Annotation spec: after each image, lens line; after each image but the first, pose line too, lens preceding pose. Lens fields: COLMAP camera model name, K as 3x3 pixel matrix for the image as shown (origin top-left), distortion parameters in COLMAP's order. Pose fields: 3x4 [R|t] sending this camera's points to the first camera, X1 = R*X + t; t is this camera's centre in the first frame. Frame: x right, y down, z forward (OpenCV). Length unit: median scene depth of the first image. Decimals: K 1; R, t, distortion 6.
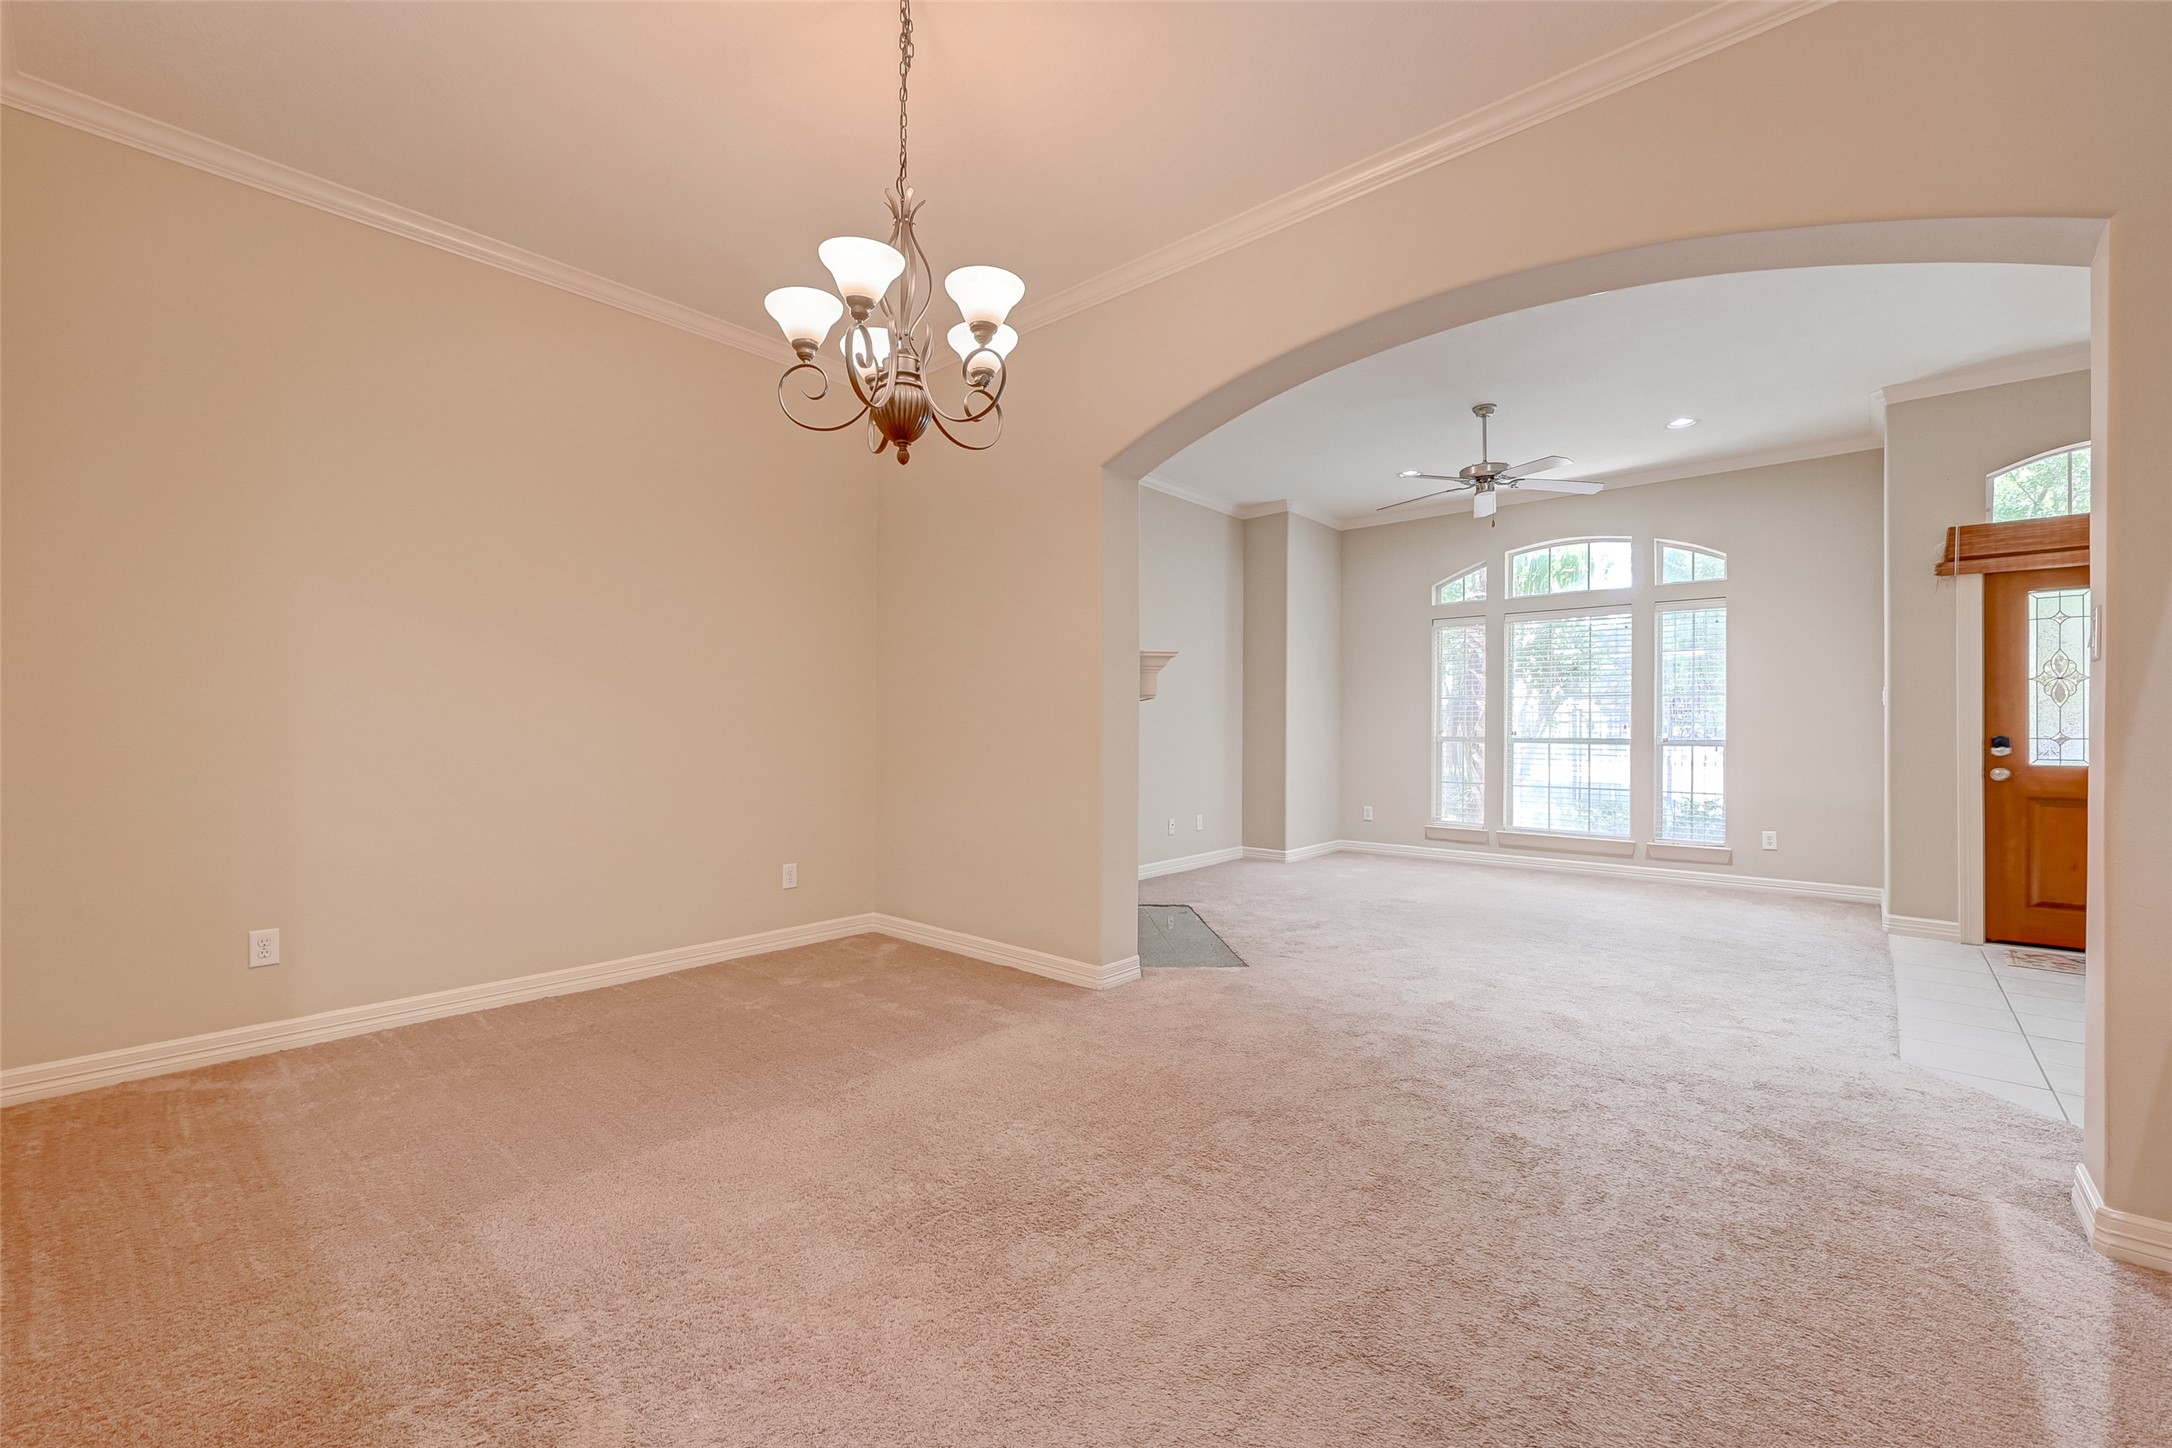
lens RADIAL K [[883.3, 0, 1064.2], [0, 883.3, 723.1], [0, 0, 1]] dist [-0.001427, -0.000320]
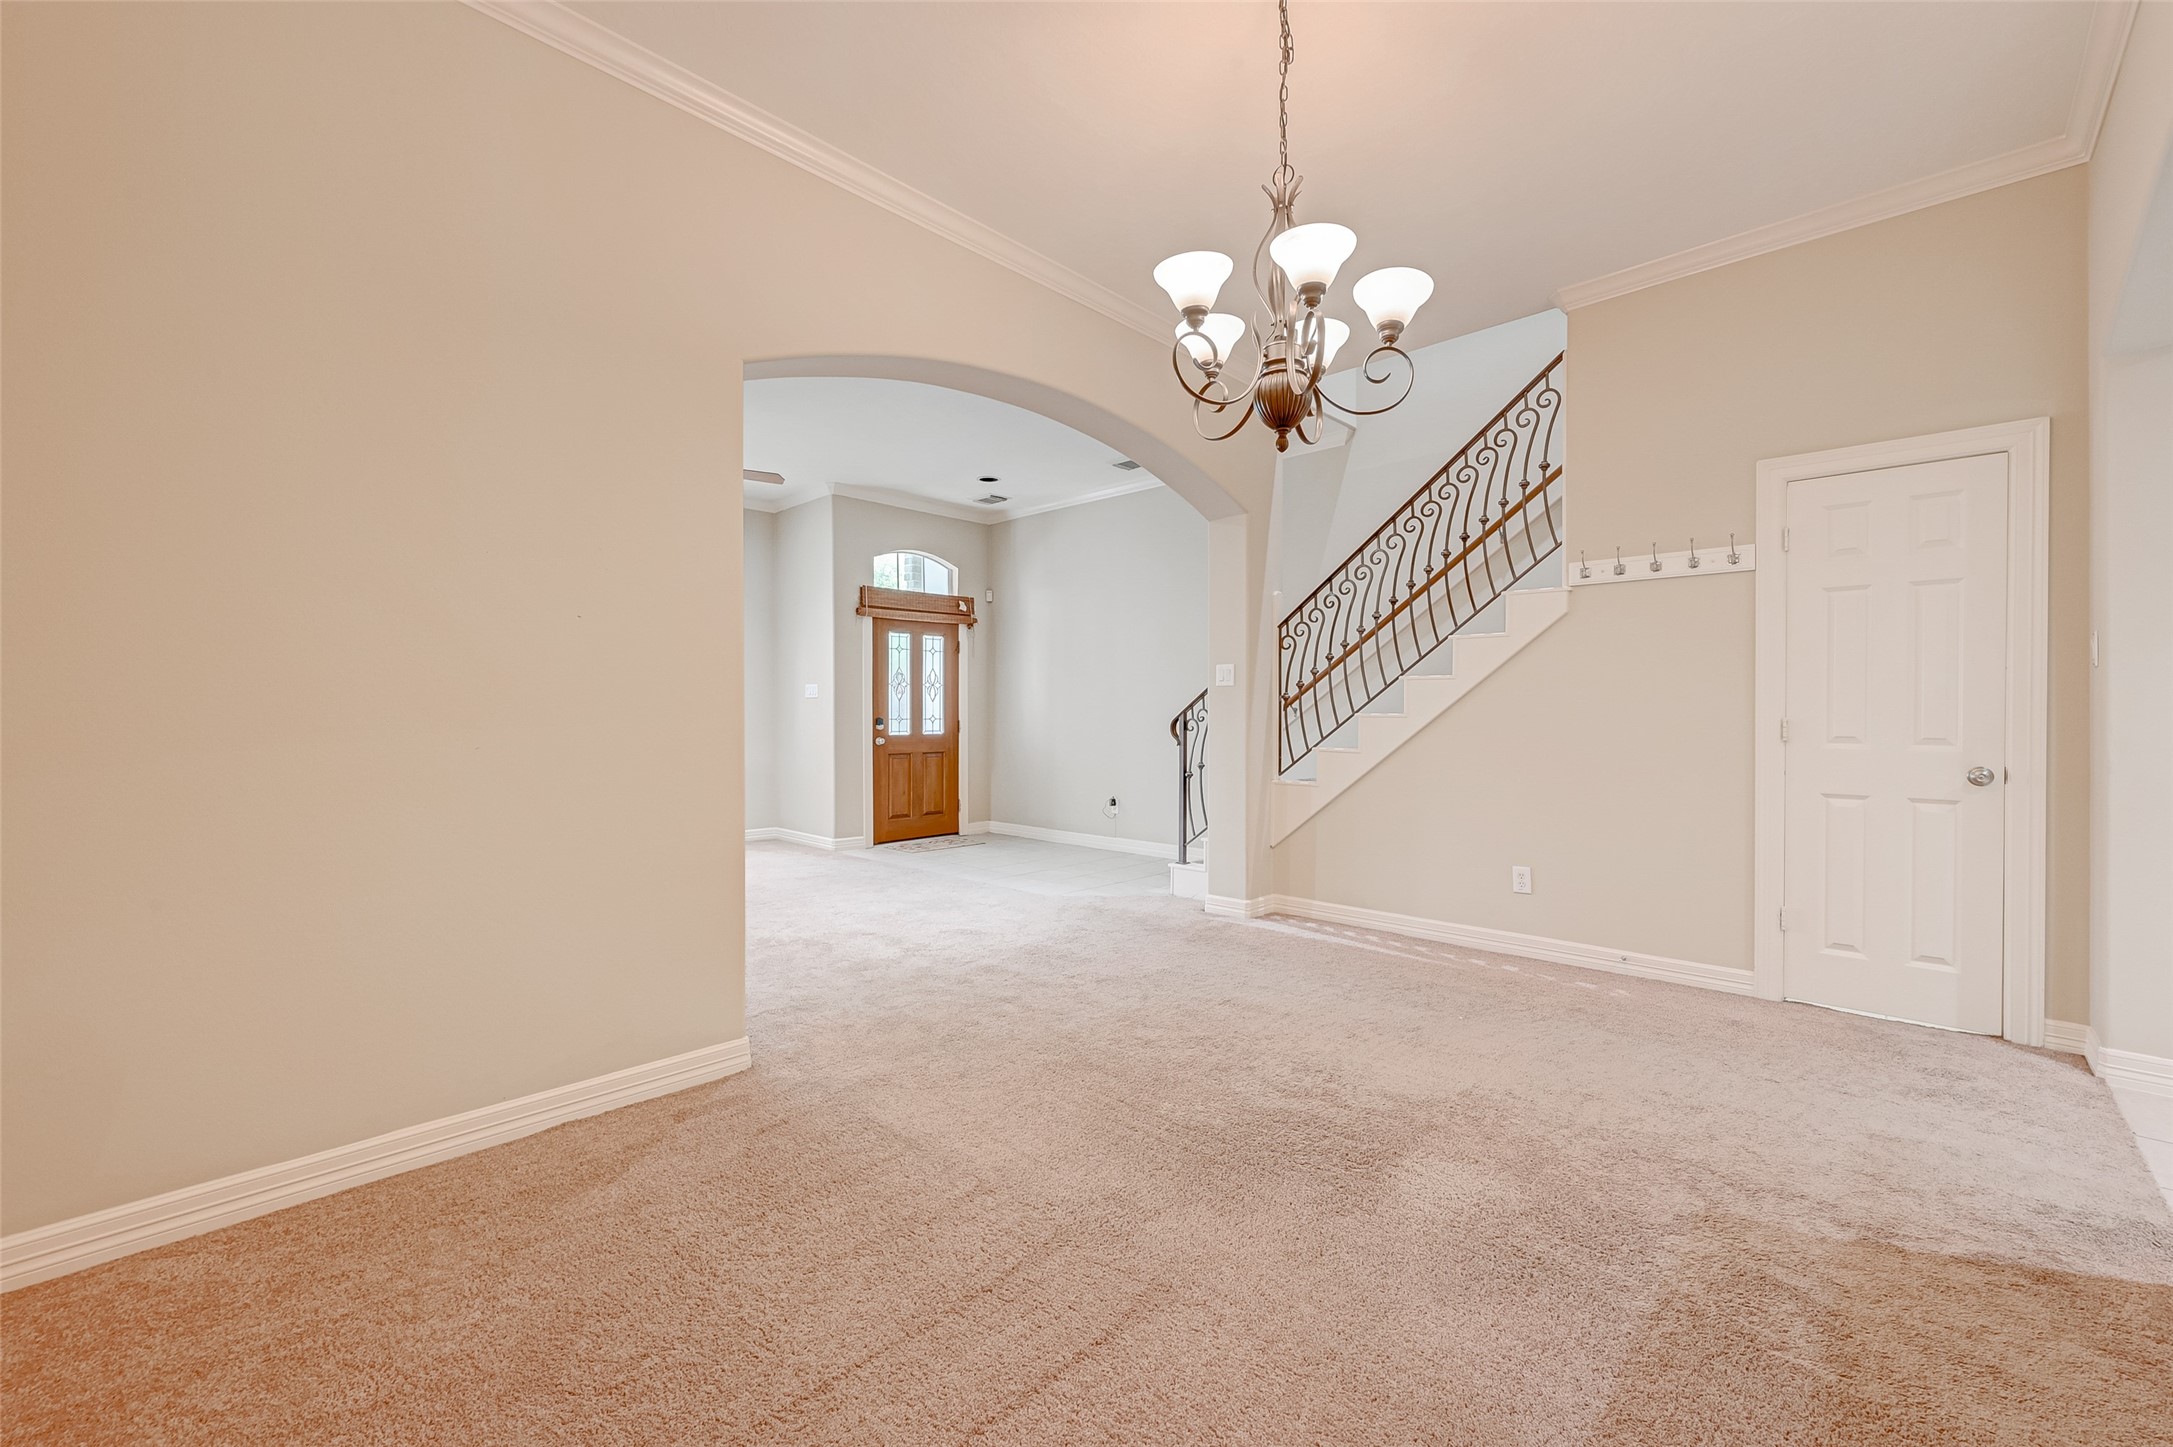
lens RADIAL K [[878.7, 0, 1081.0], [0, 878.7, 713.8], [0, 0, 1]] dist [-0.000208, -0.000032]
pose [[0.036199, -0.002877, 0.999340, -0.396532], [-0.002822, 0.999992, 0.002981, 0.000807], [-0.999341, -0.002928, 0.036191, 0.401337]]
